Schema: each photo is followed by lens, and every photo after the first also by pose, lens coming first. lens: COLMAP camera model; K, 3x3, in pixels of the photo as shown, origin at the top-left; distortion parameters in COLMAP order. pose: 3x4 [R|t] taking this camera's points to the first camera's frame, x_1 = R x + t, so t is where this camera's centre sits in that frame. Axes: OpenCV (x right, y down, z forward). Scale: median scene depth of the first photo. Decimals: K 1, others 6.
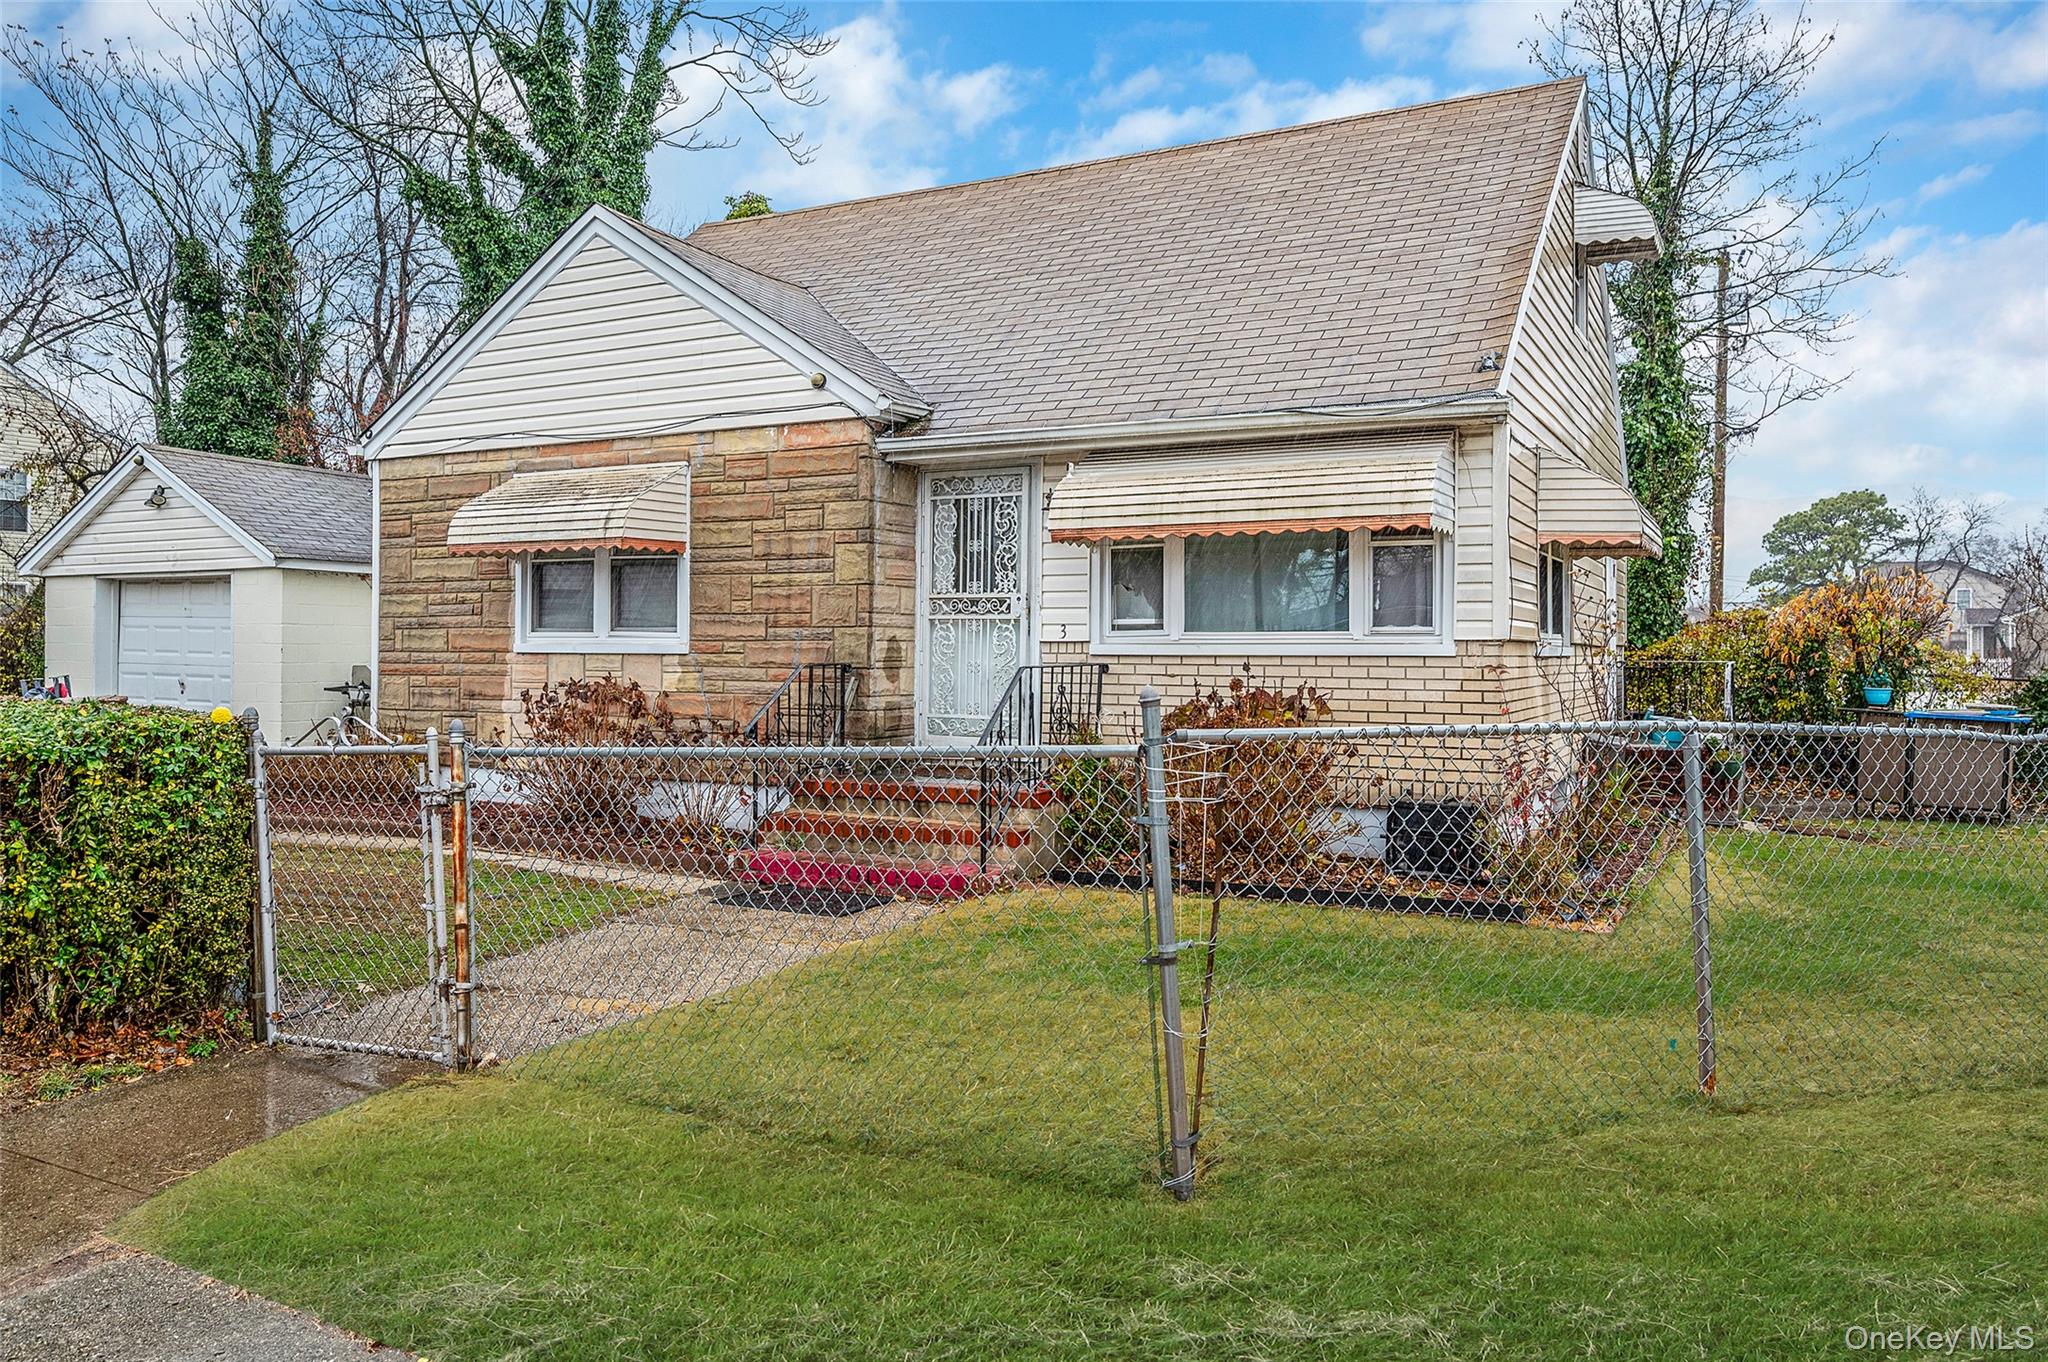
lens RADIAL K [[1419.8, 0, 1051.9], [0, 1419.8, 637.2], [0, 0, 1]] dist [0.003249, 0.004086]
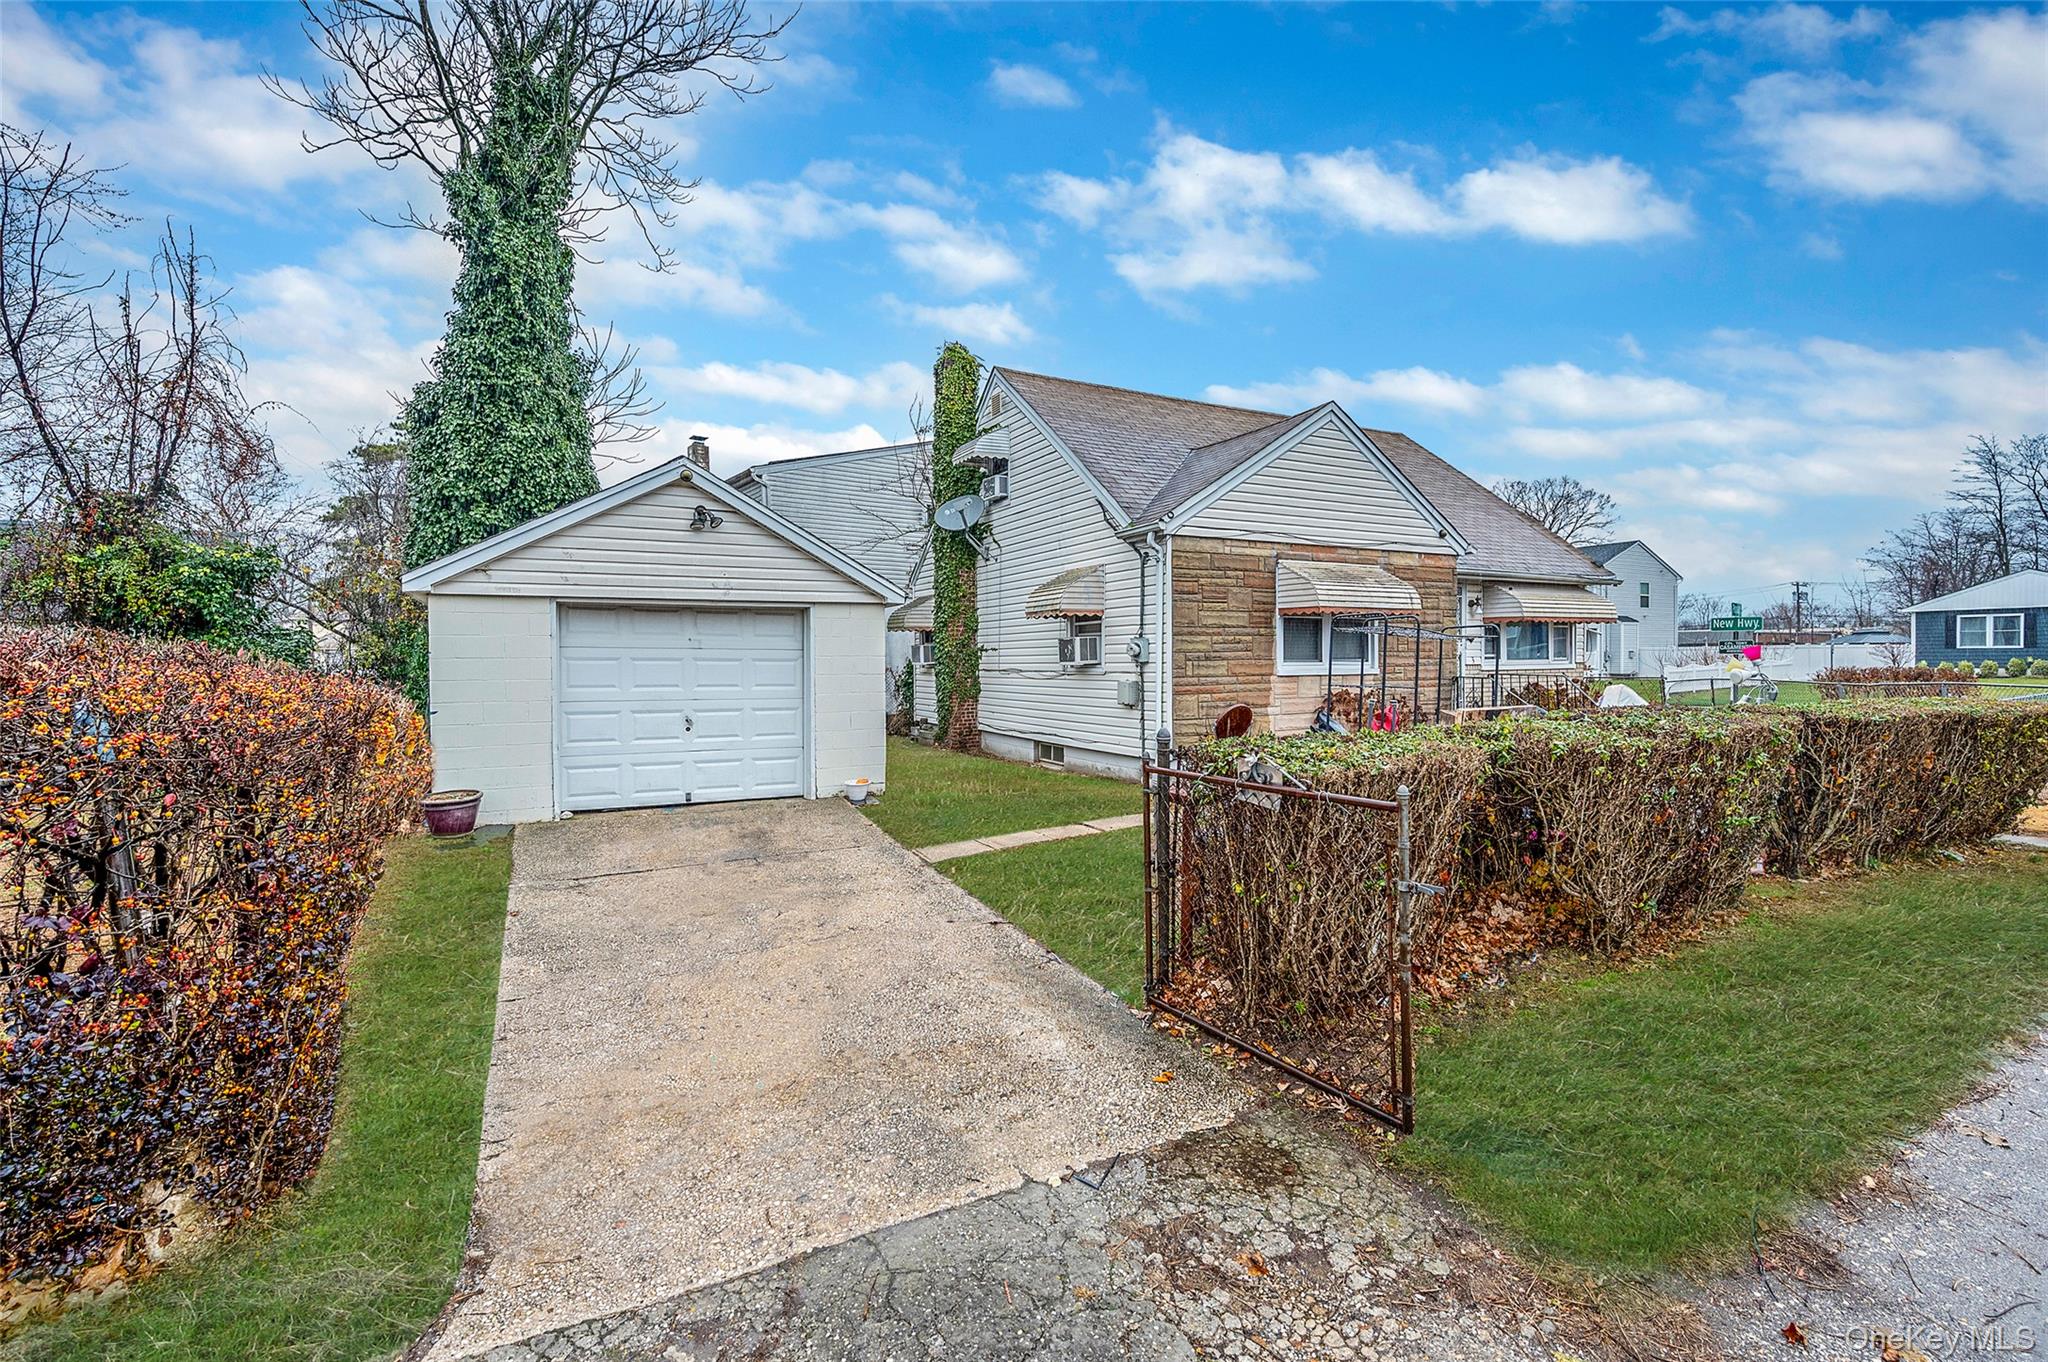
lens RADIAL K [[890.5, 0, 1024.1], [0, 890.5, 675.5], [0, 0, 1]] dist [0.000959, 0.003502]
pose [[0.574472, -0.020659, 0.818263, -1.441679], [0.002408, 0.999720, 0.023550, -0.013856], [-0.818520, -0.011559, 0.574361, 0.726213]]
